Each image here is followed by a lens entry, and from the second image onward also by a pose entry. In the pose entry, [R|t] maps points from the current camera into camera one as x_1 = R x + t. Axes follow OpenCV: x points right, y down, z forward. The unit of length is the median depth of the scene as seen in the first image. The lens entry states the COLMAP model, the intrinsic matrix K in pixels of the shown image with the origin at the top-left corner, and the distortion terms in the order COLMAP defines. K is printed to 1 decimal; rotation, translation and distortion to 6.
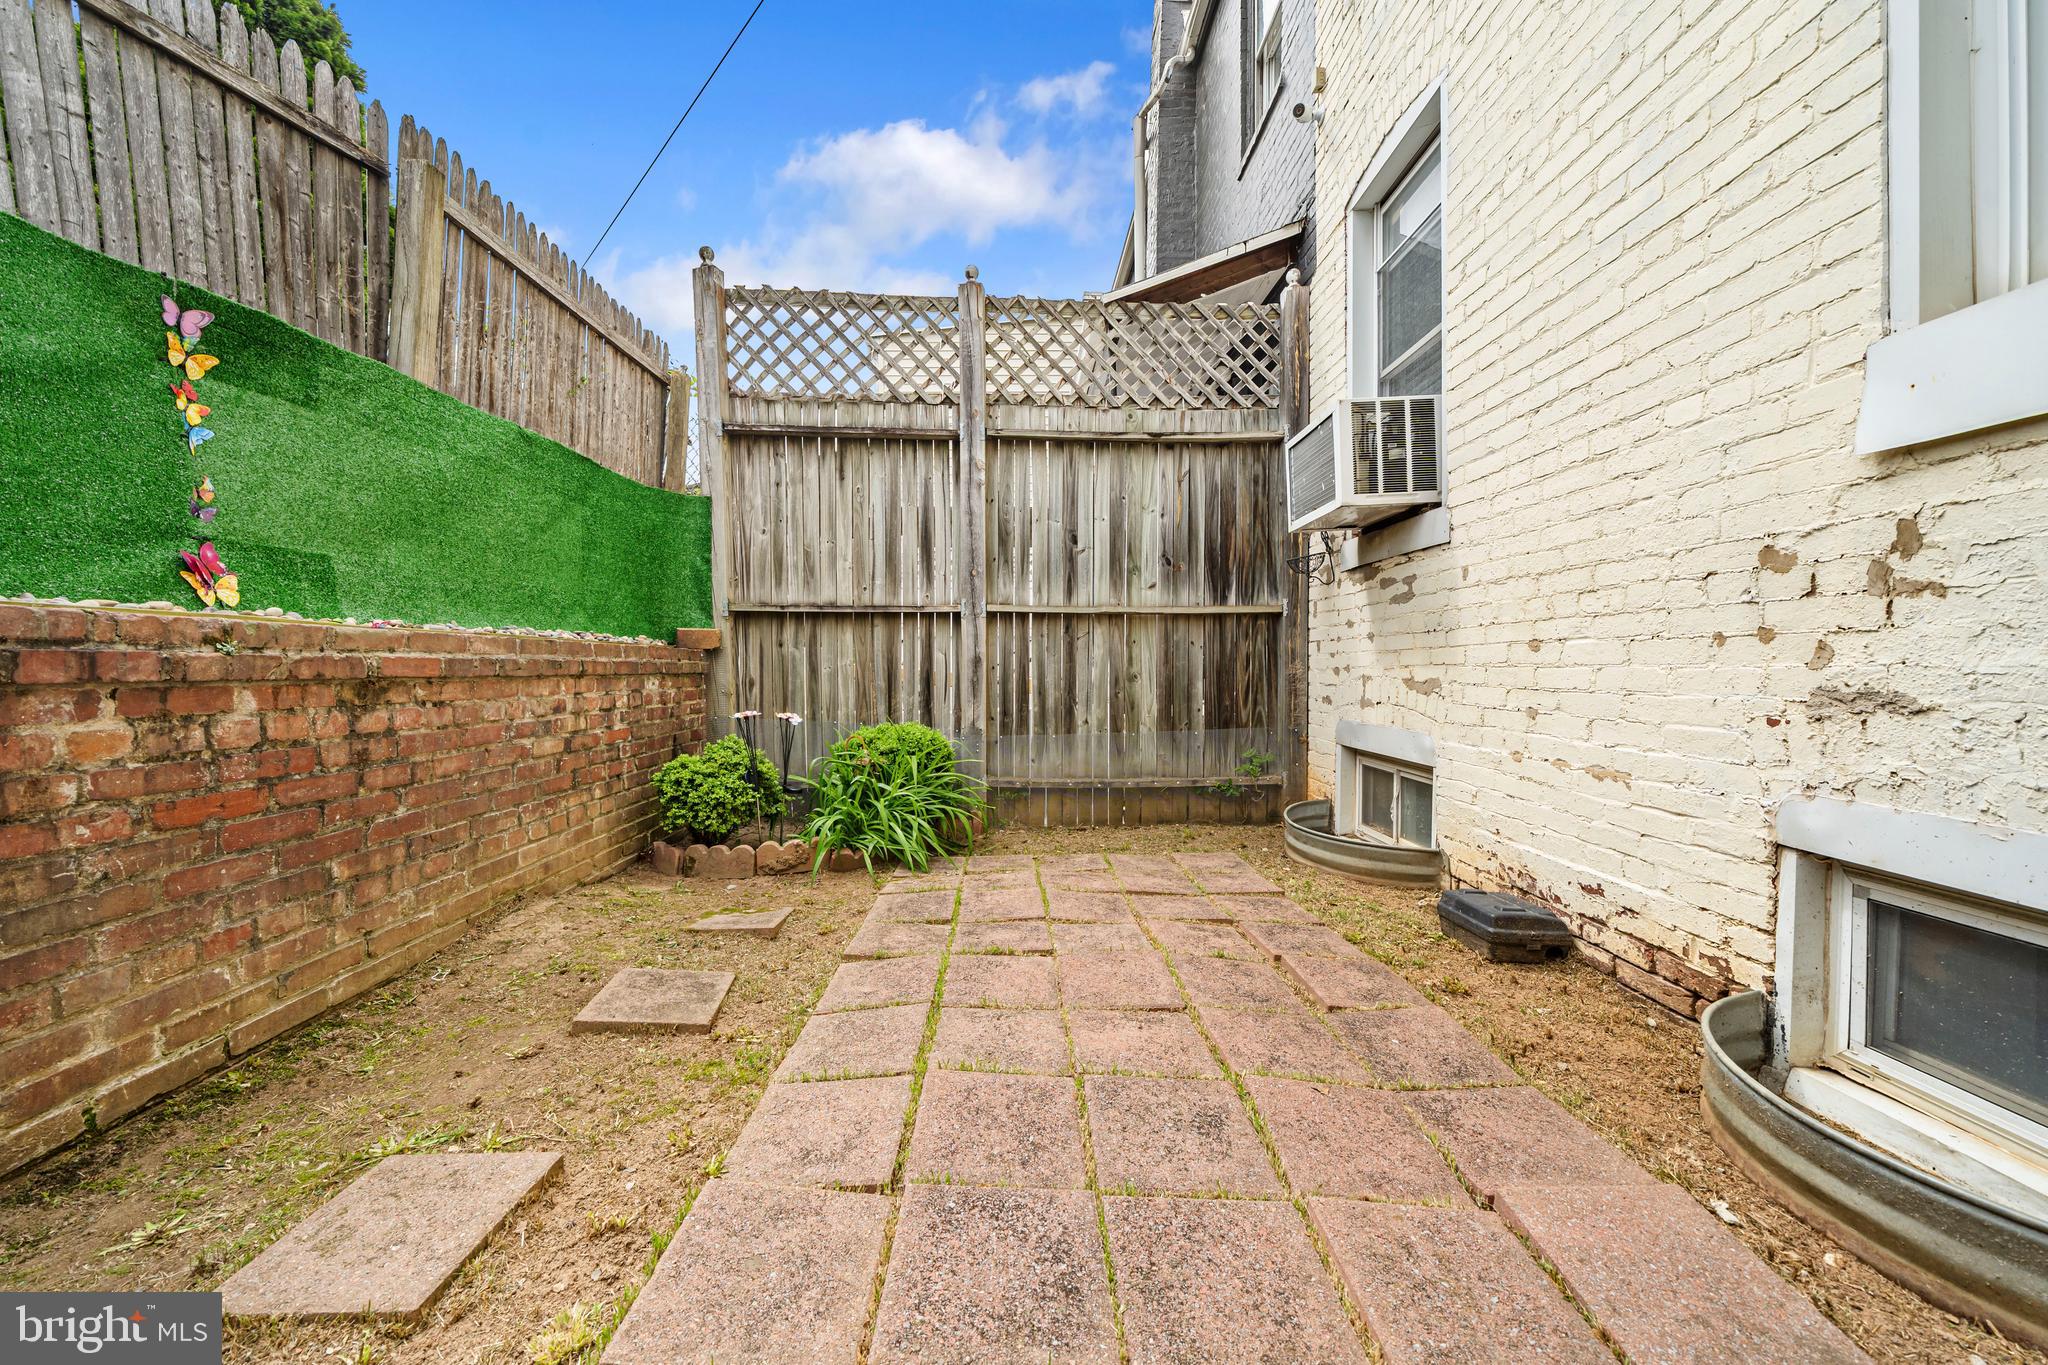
lens RADIAL K [[725.4, 0, 1027.9], [0, 725.4, 678.1], [0, 0, 1]] dist [-0.008269, -0.000118]
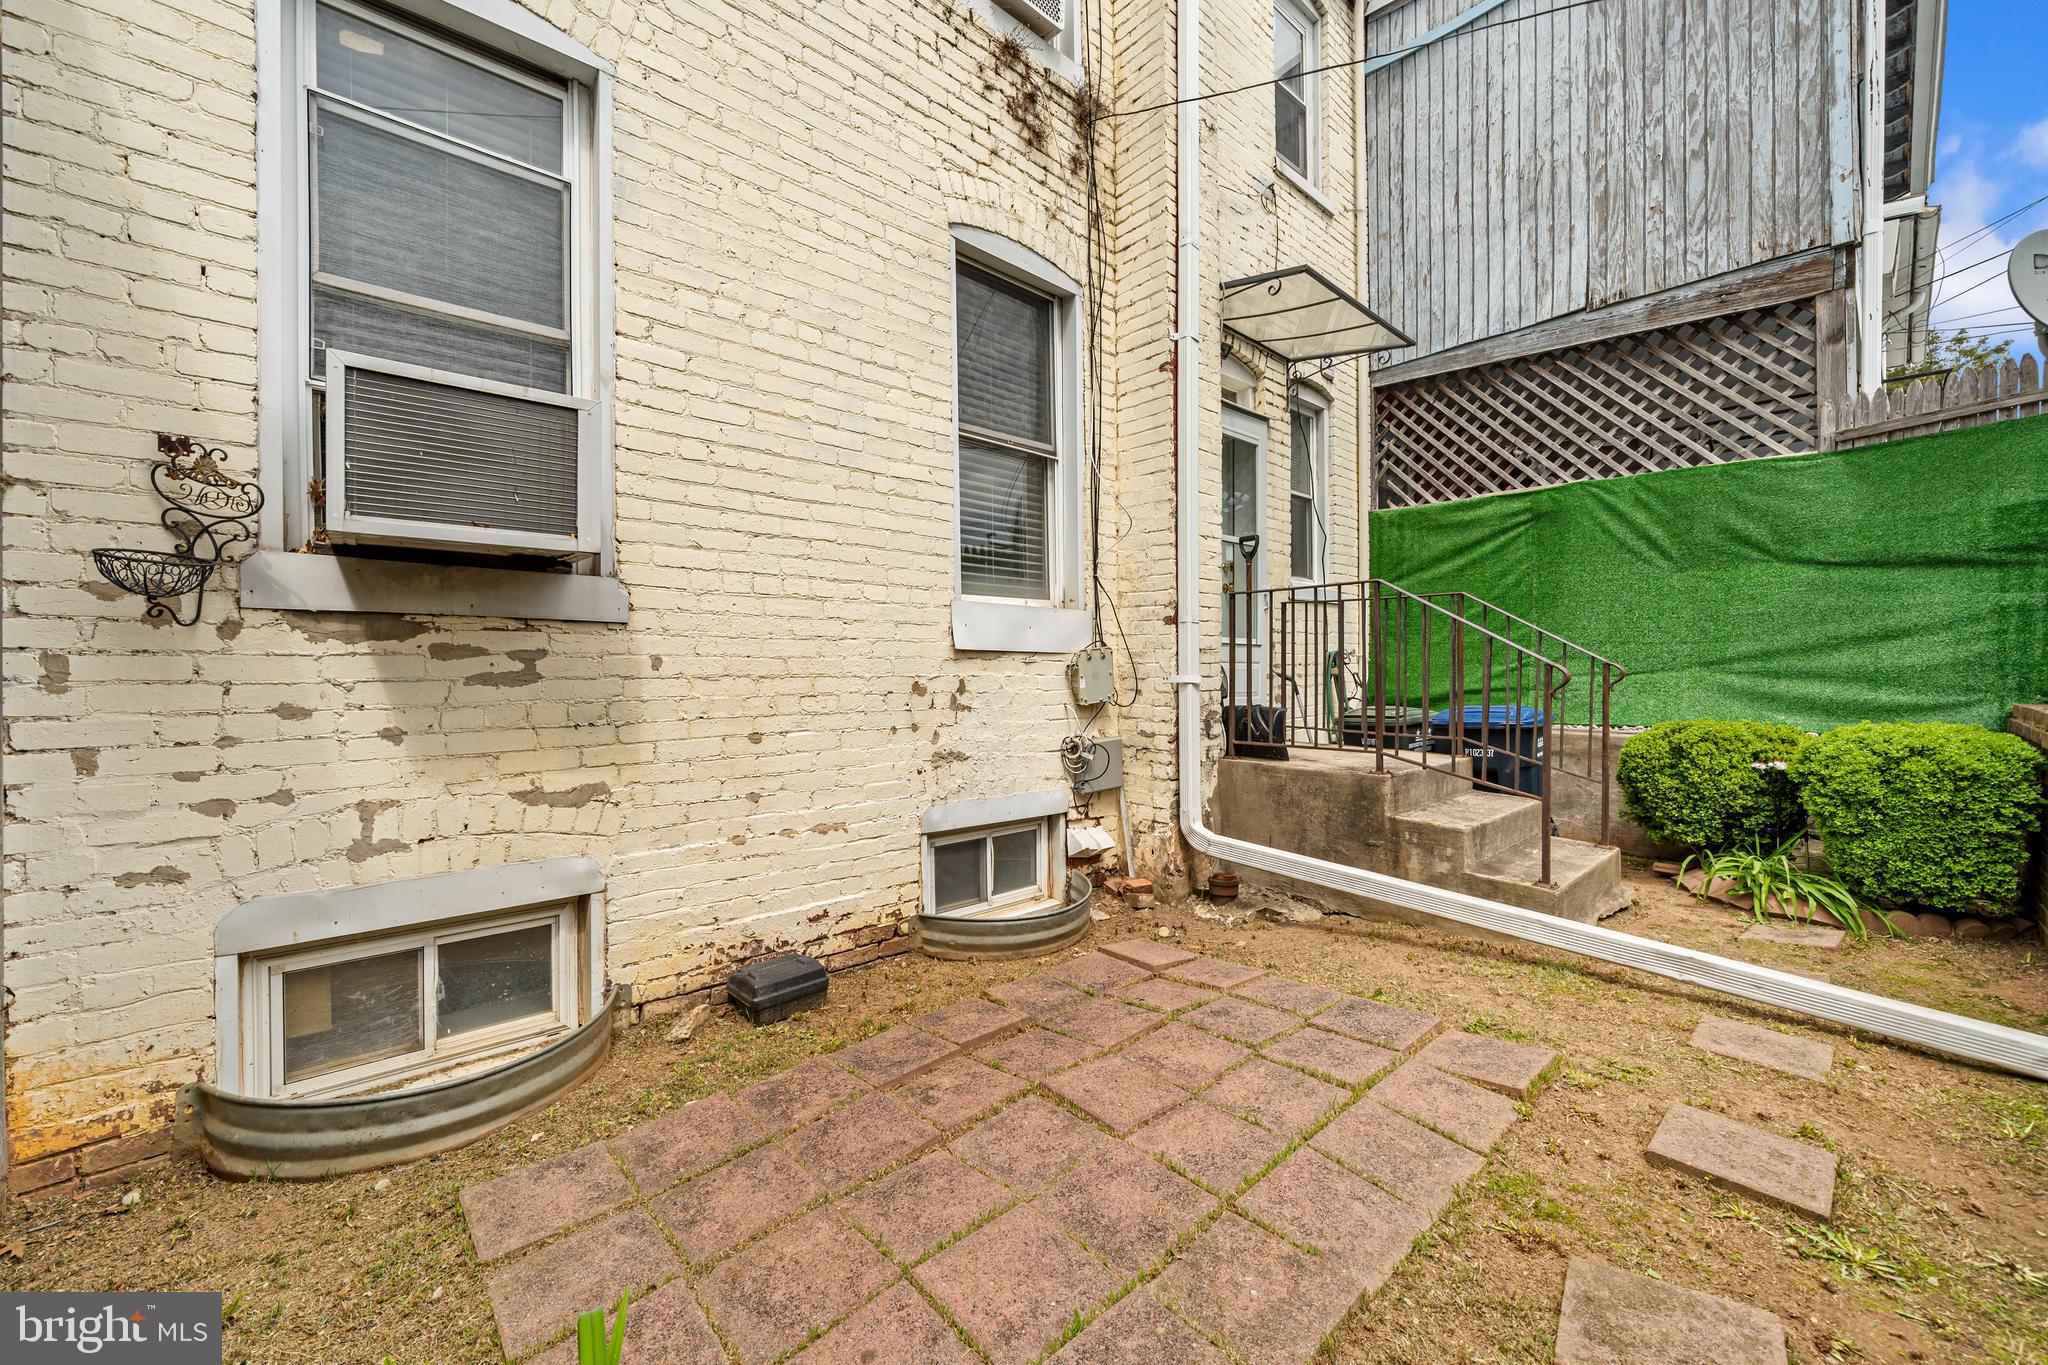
lens RADIAL K [[784.8, 0, 1026.6], [0, 784.8, 672.8], [0, 0, 1]] dist [-0.003429, -0.000189]
pose [[-0.661525, 0.004002, 0.749912, -0.573175], [0.016207, 0.999829, 0.008961, -0.169311], [-0.749748, 0.018081, -0.661477, 1.658275]]
